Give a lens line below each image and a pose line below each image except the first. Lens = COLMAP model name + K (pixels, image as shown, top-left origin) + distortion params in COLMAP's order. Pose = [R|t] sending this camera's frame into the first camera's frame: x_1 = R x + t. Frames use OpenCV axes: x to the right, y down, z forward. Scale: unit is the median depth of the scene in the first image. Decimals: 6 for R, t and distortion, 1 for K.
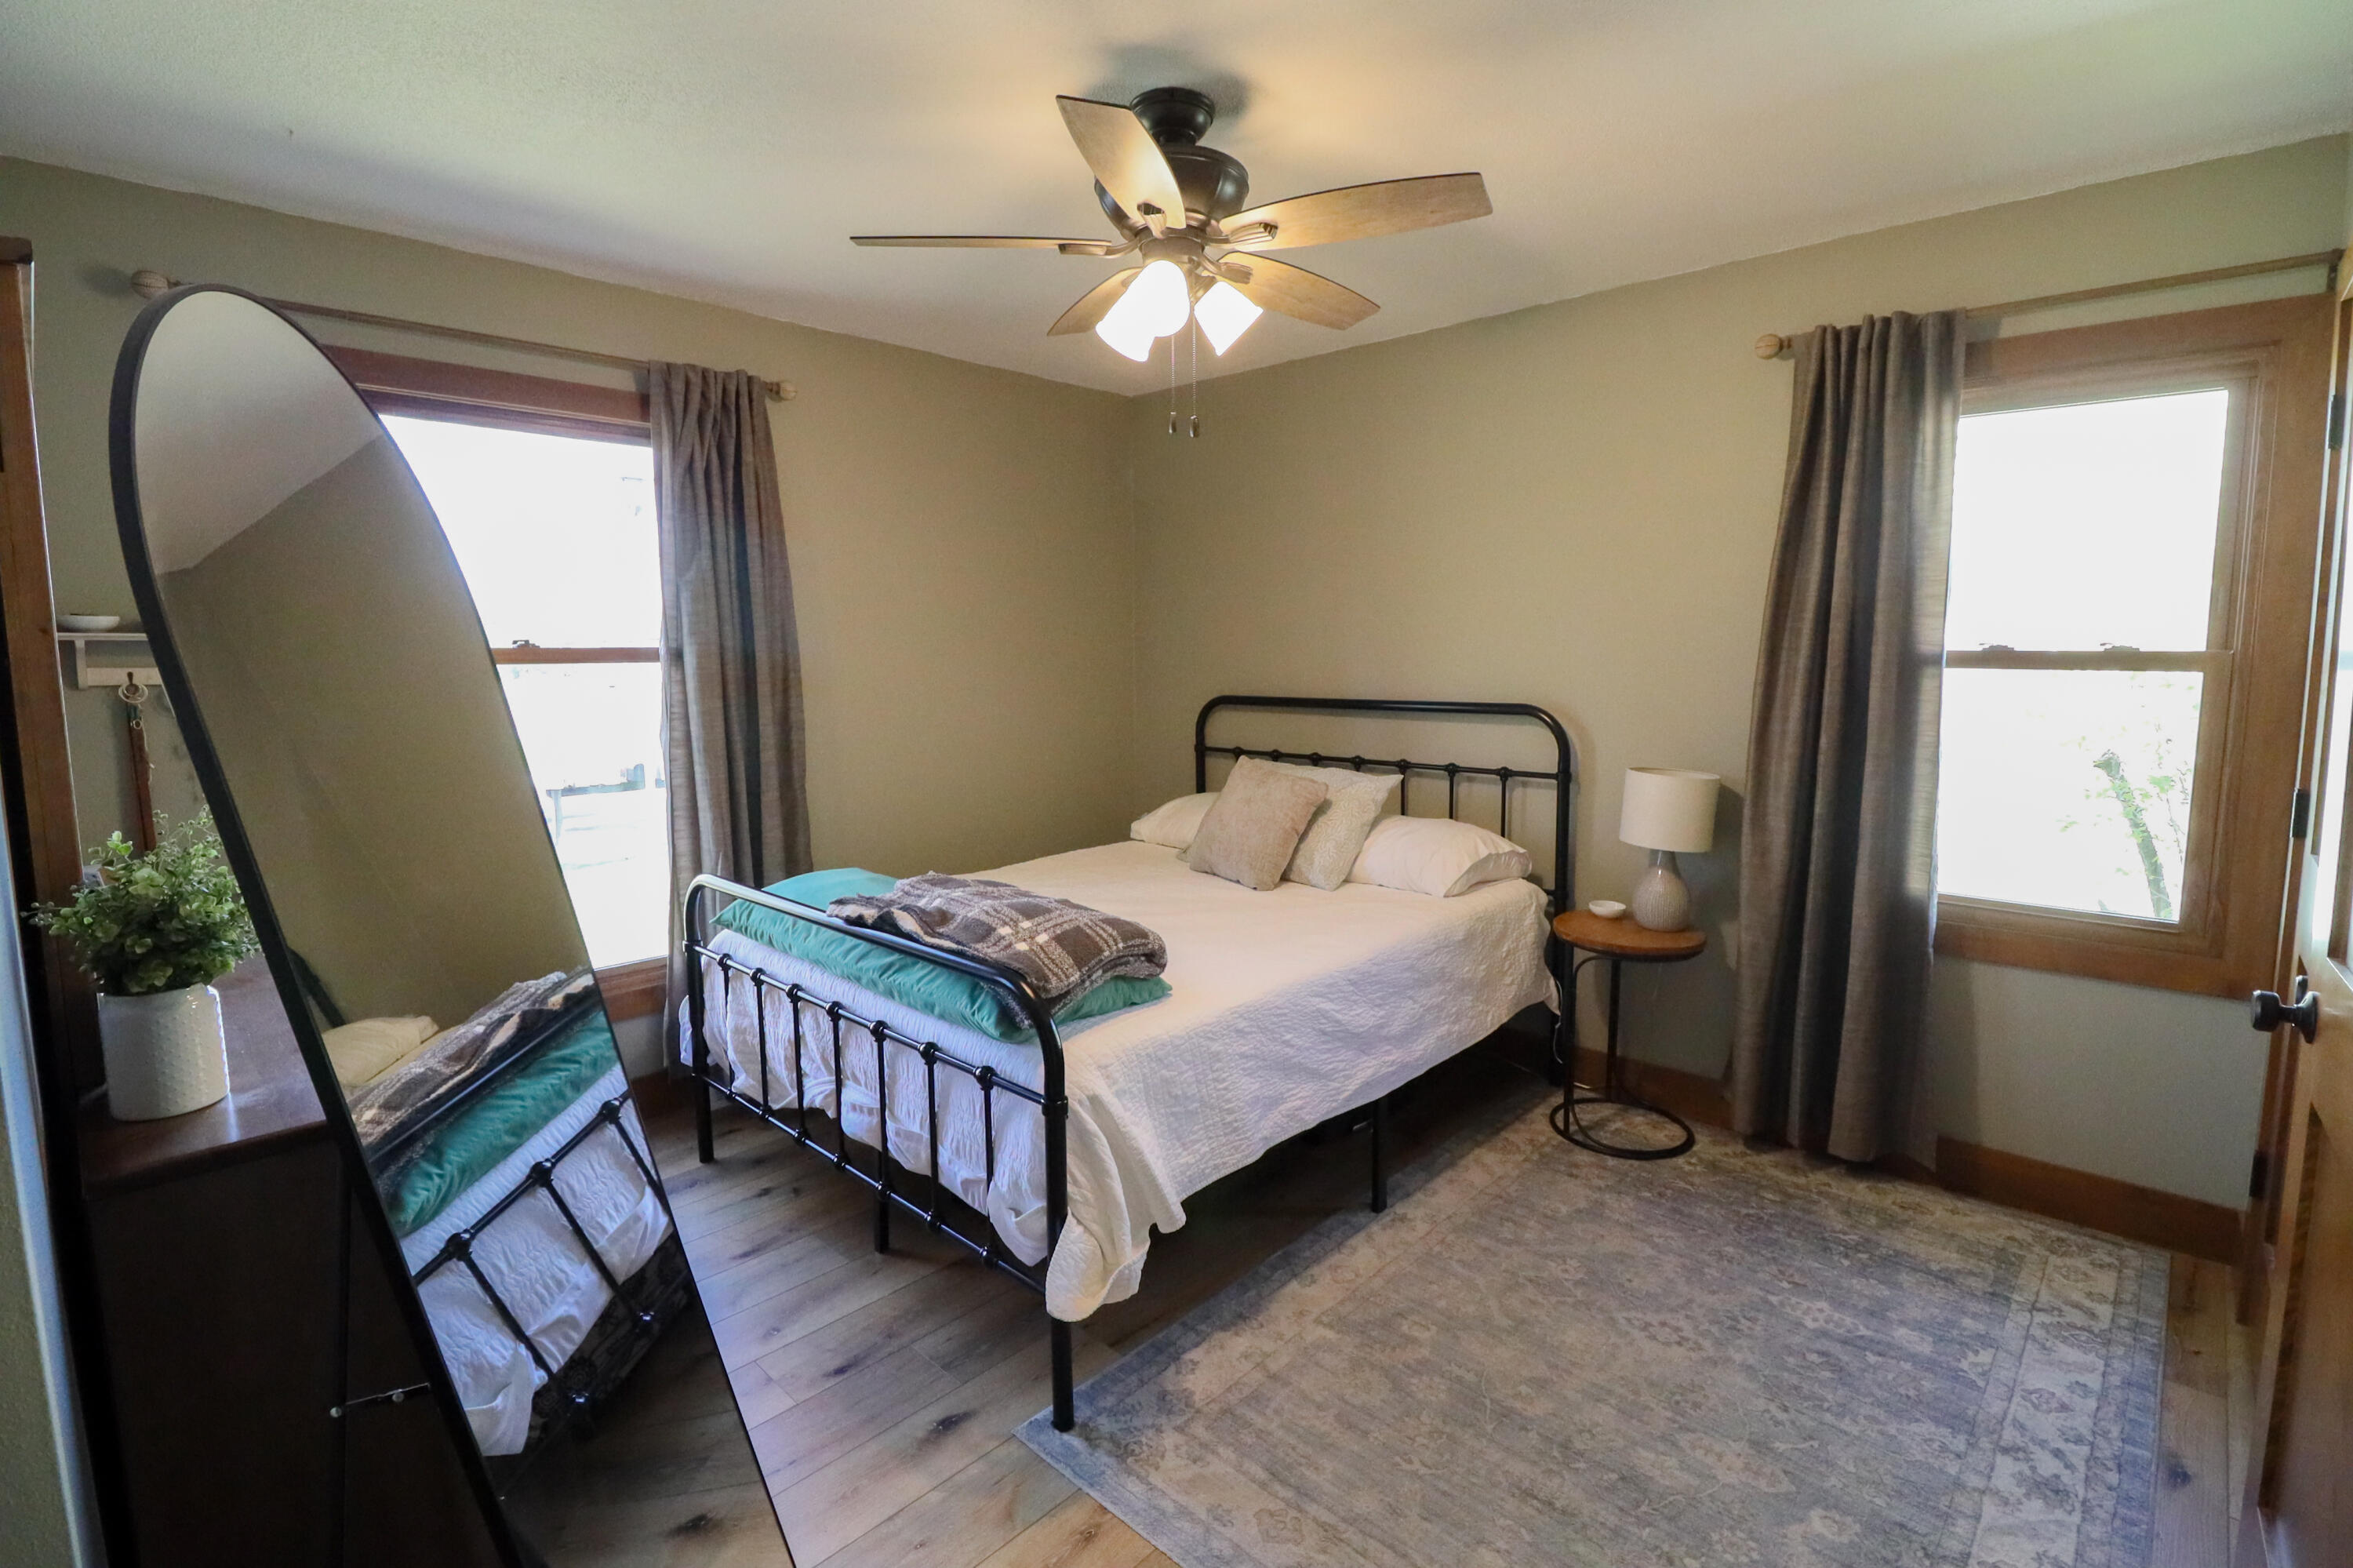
lens RADIAL K [[1089.8, 0, 1177.7], [0, 1089.8, 765.8], [0, 0, 1]] dist [-0.014786, -0.005652]
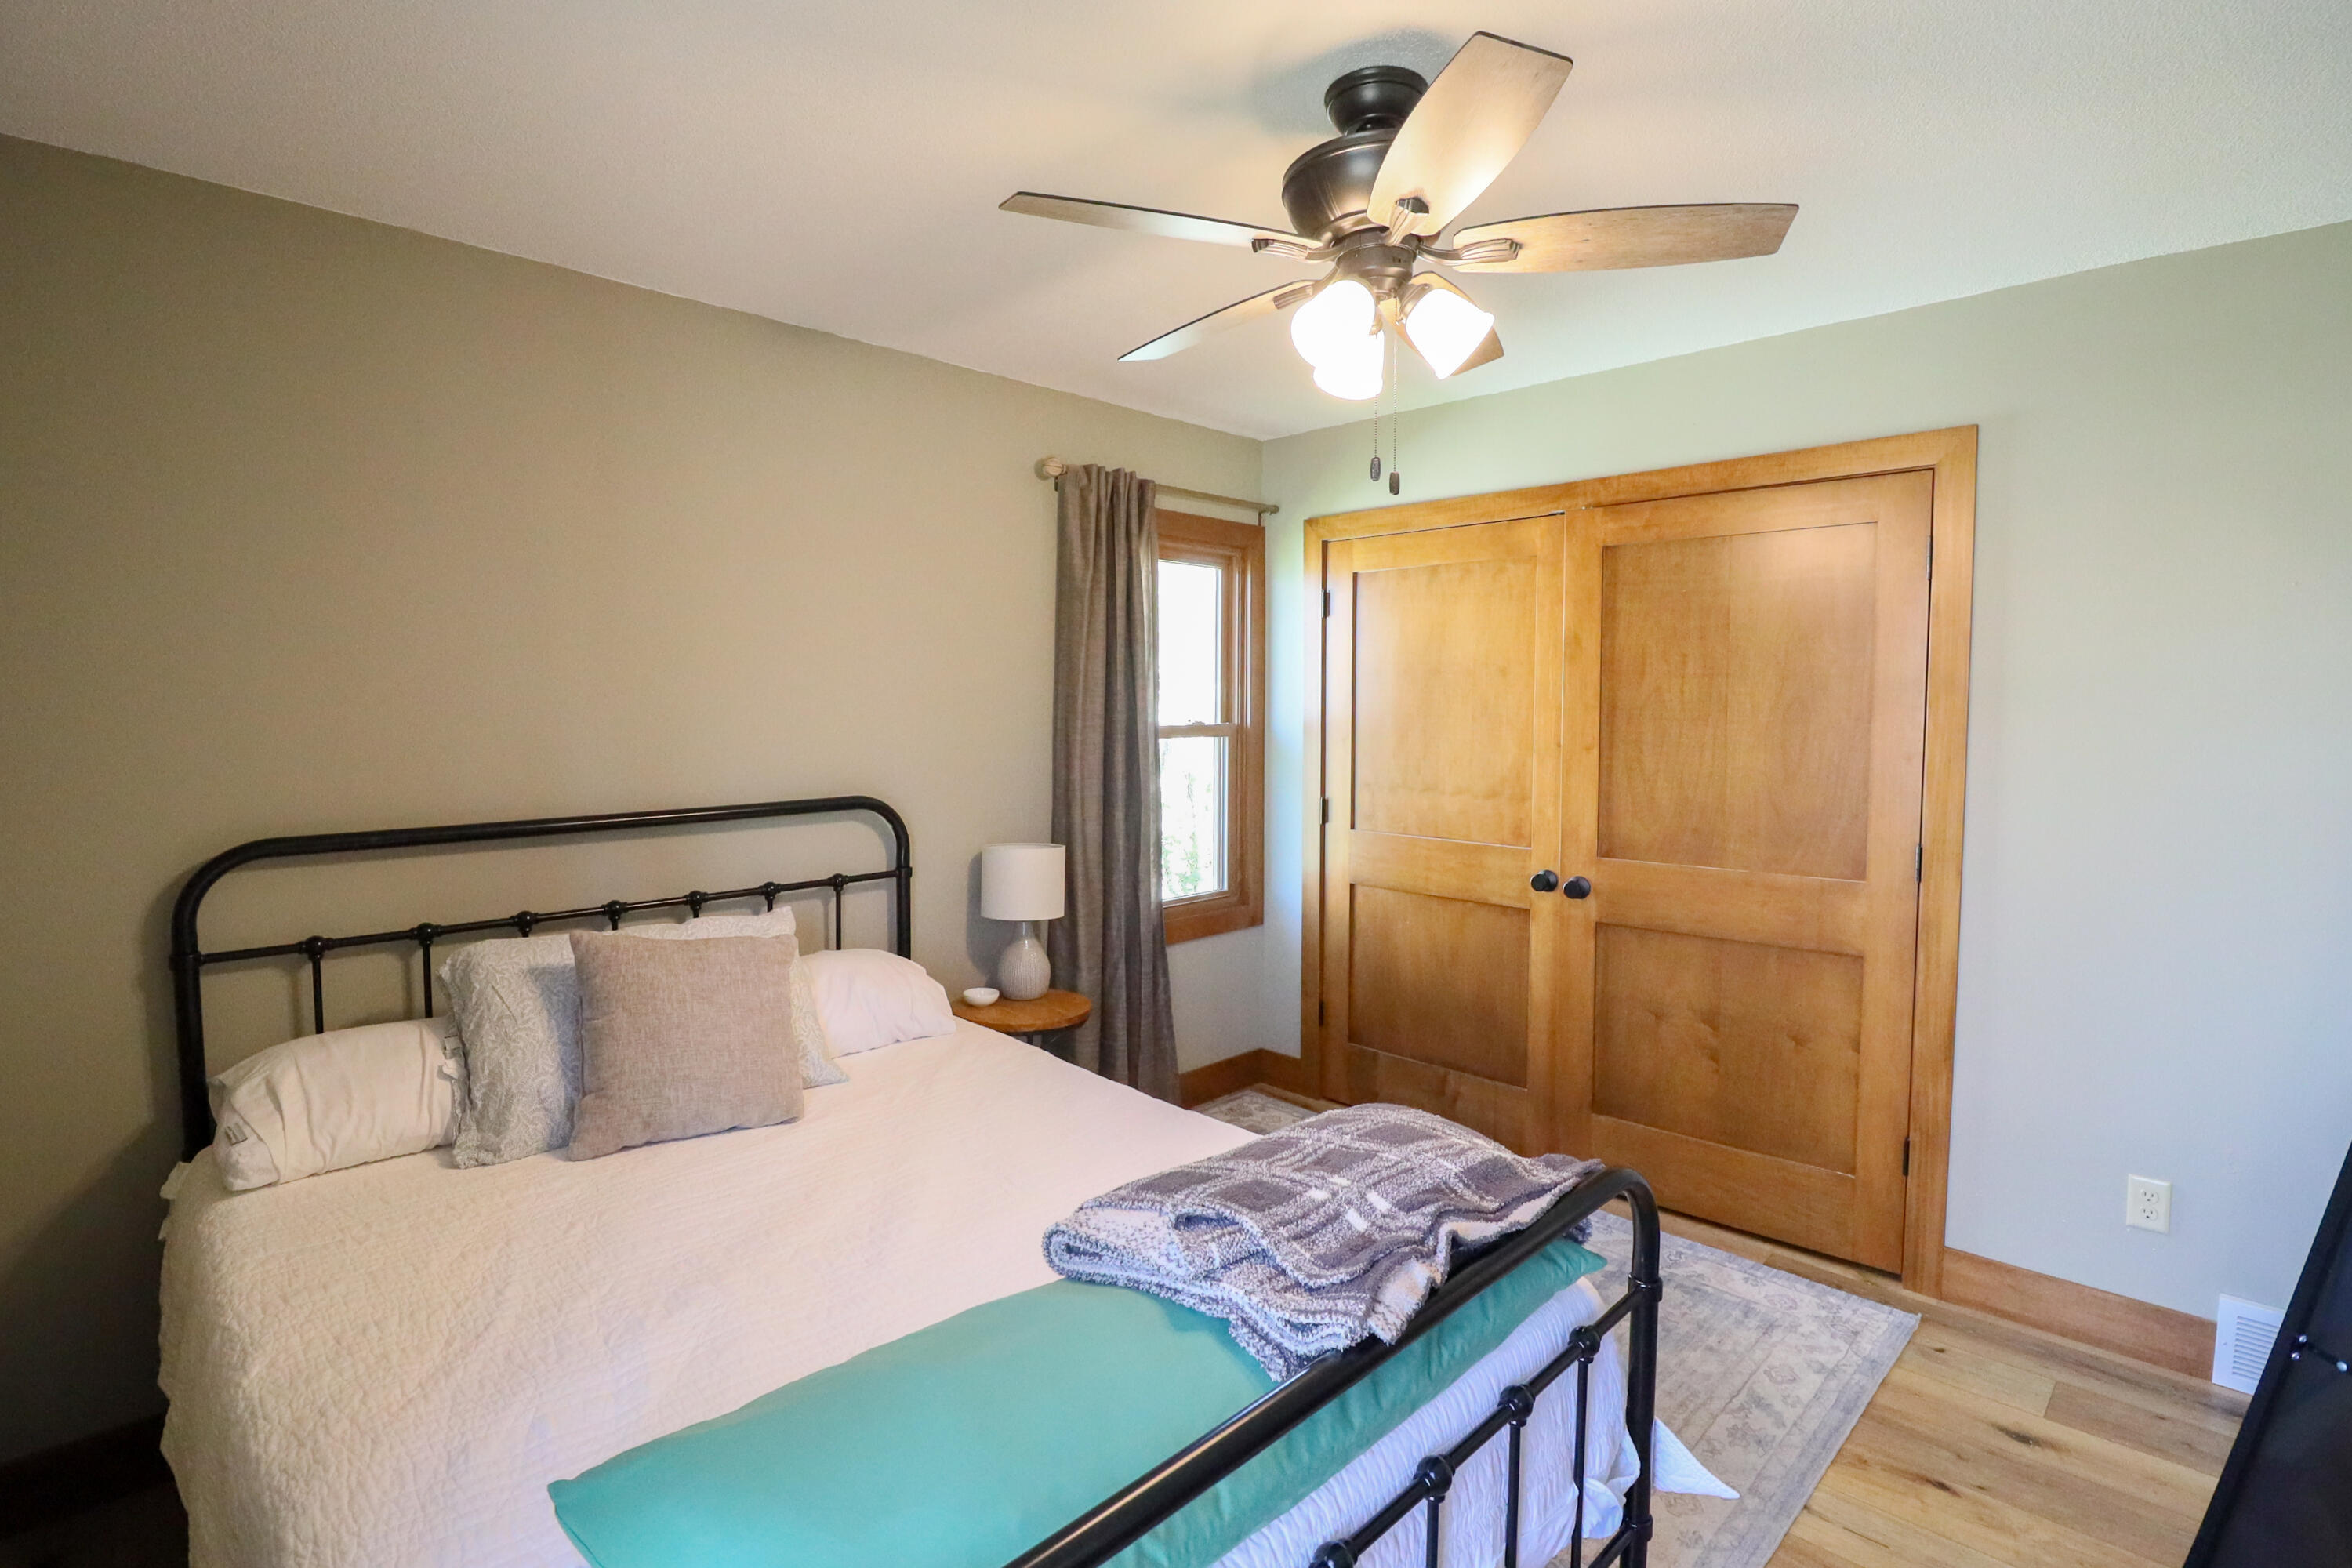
lens RADIAL K [[1089.3, 0, 1177.5], [0, 1089.3, 792.1], [0, 0, 1]] dist [-0.014786, -0.005652]
pose [[0.043888, -0.061328, 0.997152, -0.617158], [0.127158, 0.990339, 0.055312, -0.088792], [-0.990911, 0.124368, 0.051262, 0.838591]]
